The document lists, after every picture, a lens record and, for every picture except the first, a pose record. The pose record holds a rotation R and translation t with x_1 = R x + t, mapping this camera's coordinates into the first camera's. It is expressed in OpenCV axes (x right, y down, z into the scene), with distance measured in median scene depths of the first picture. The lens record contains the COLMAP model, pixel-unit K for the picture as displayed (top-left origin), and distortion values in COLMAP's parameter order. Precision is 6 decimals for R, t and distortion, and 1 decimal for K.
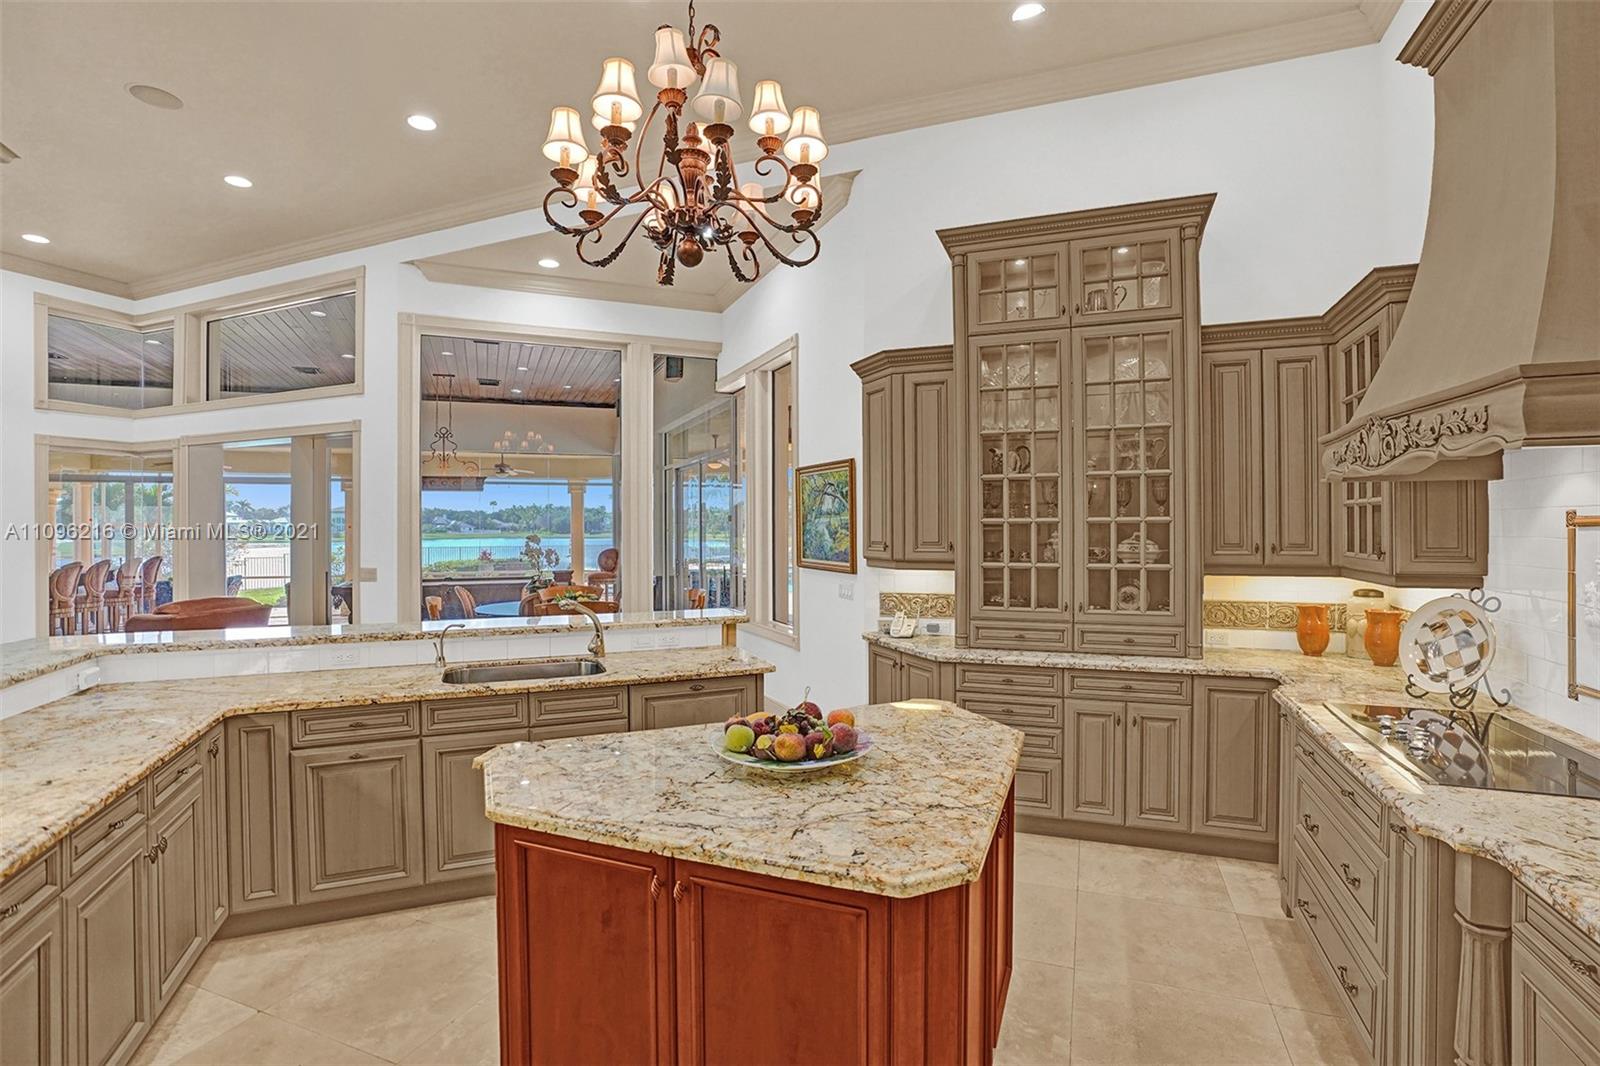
lens RADIAL K [[757.7, 0, 810.8], [0, 757.7, 541.6], [0, 0, 1]] dist [-0.057885, 0.027253]
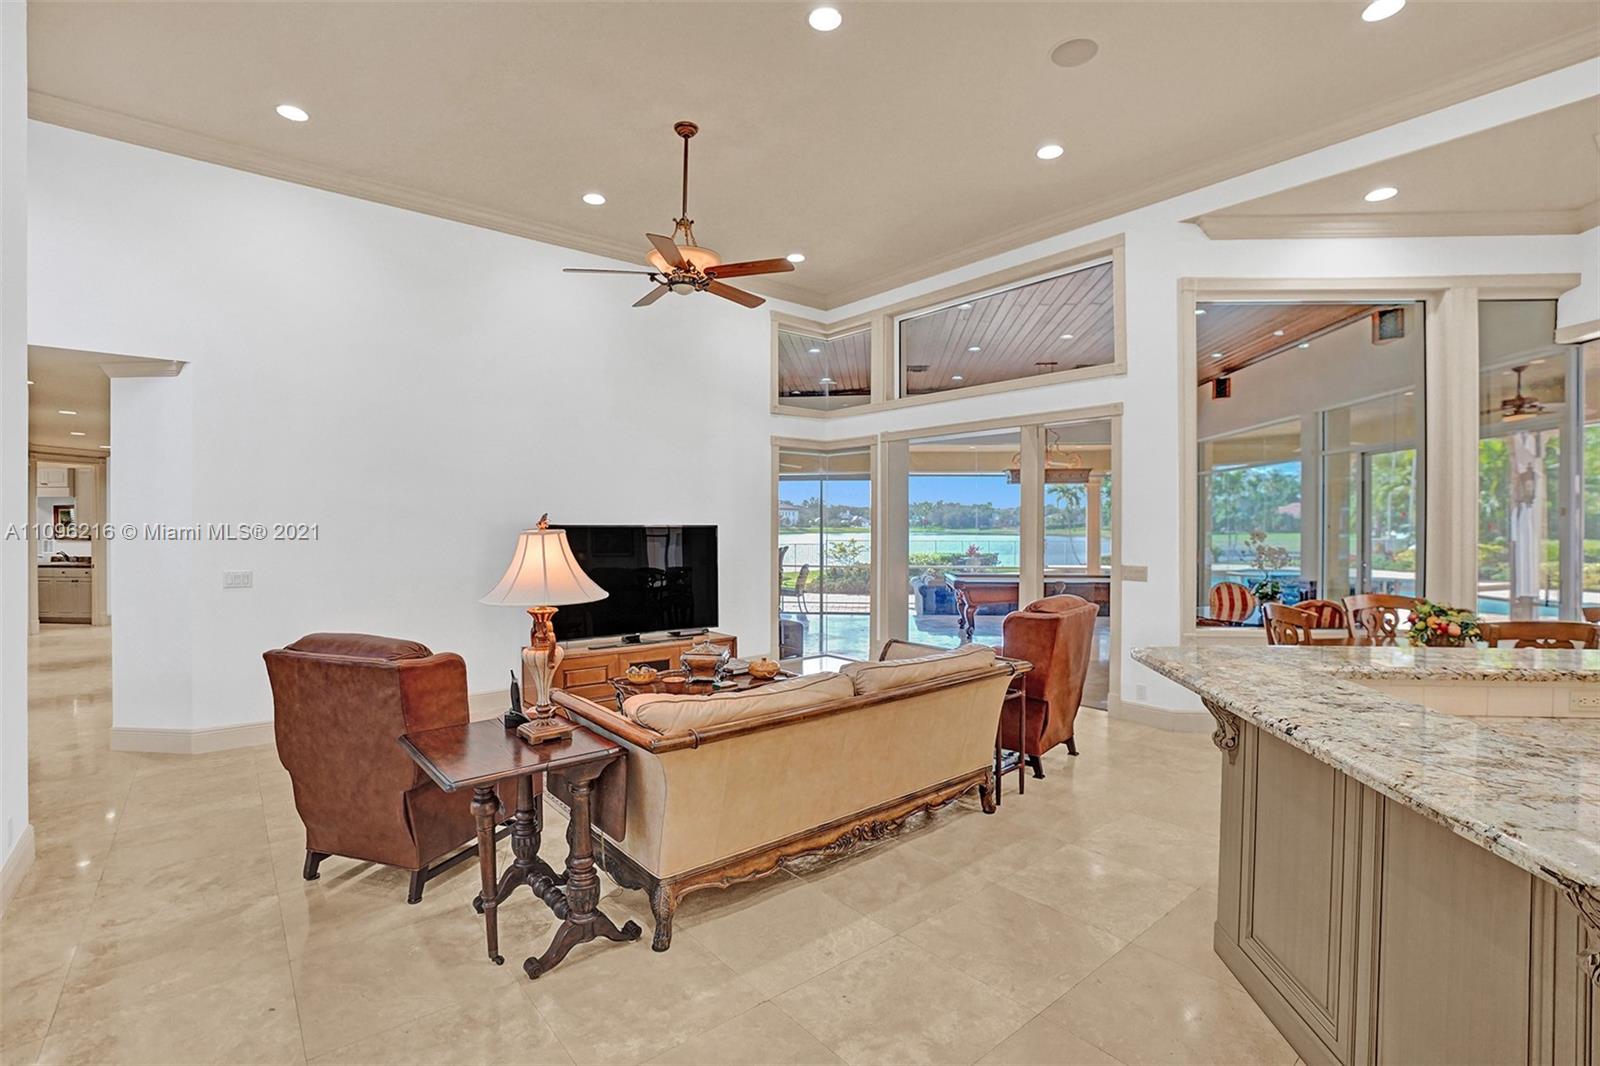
lens RADIAL K [[757.7, 0, 810.8], [0, 757.7, 541.6], [0, 0, 1]] dist [-0.057885, 0.027253]
pose [[0.889272, 0.012524, -0.457208, -0.503560], [-0.010176, 0.999919, 0.007598, 0.002789], [0.457266, -0.002104, 0.889327, 0.010754]]
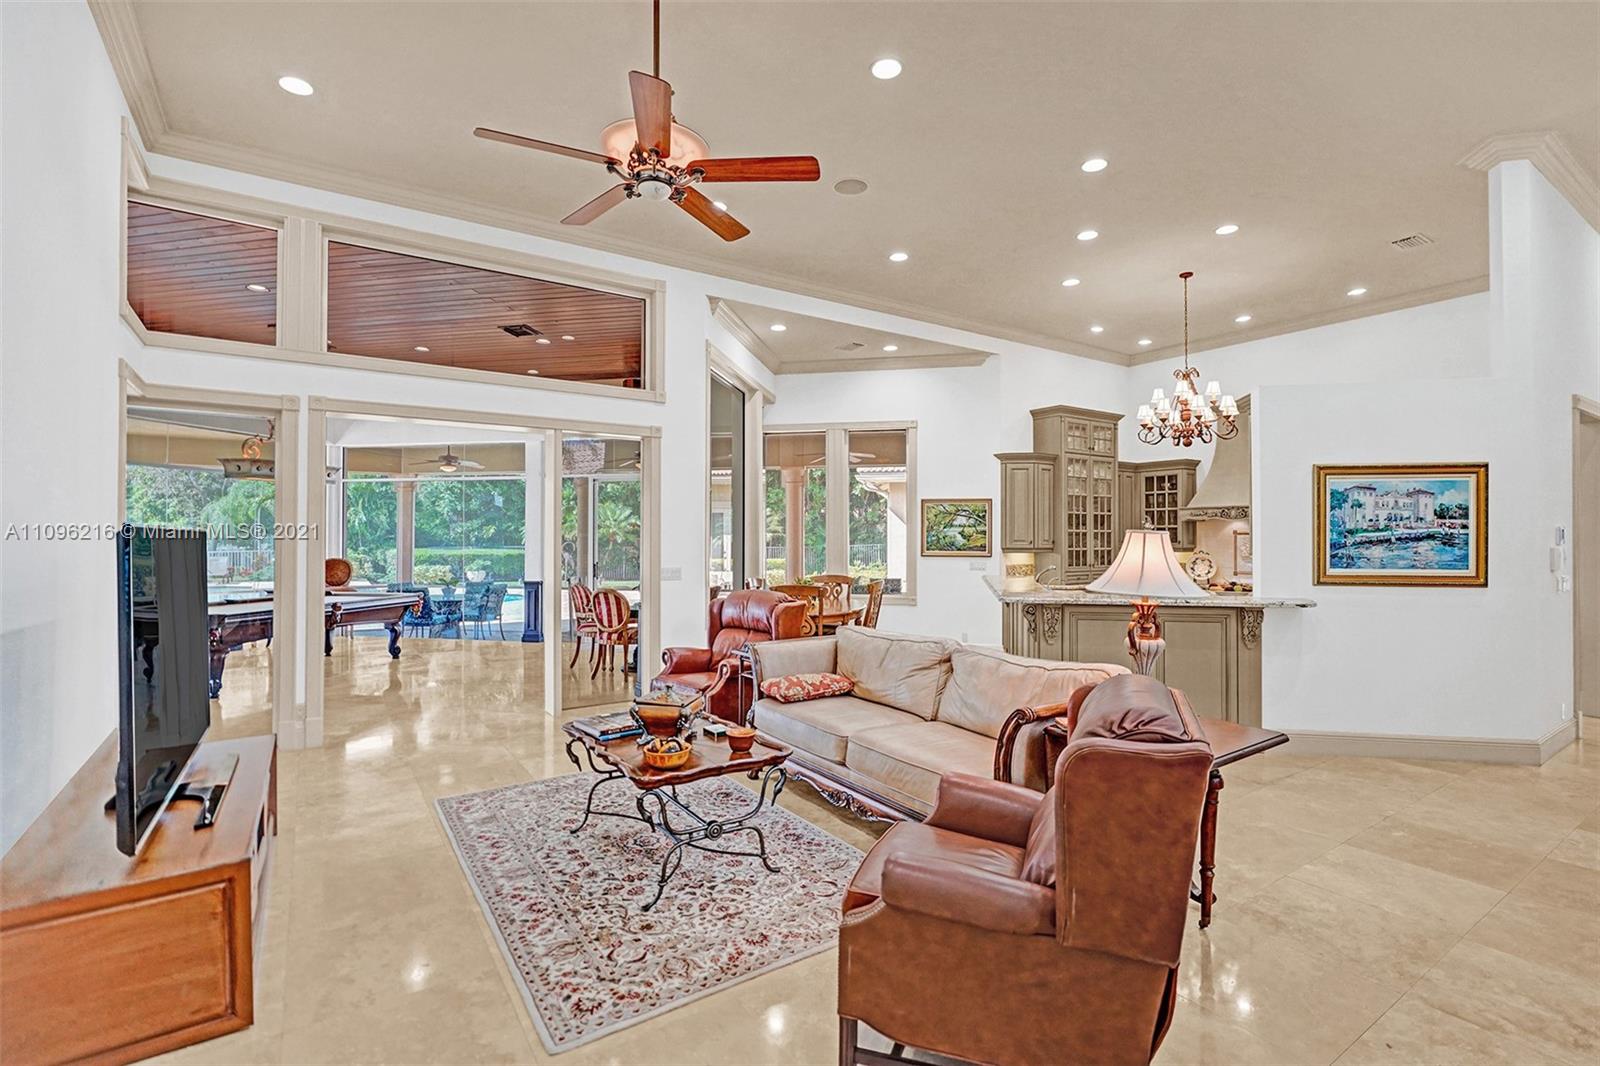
lens RADIAL K [[727.1, 0, 801.8], [0, 727.1, 525.8], [0, 0, 1]] dist [-0.007220, 0.000356]
pose [[0.555944, 0.017357, 0.831039, -1.291972], [0.012523, 0.999494, -0.029252, 0.007873], [-0.831125, 0.026670, 0.555445, 0.258835]]
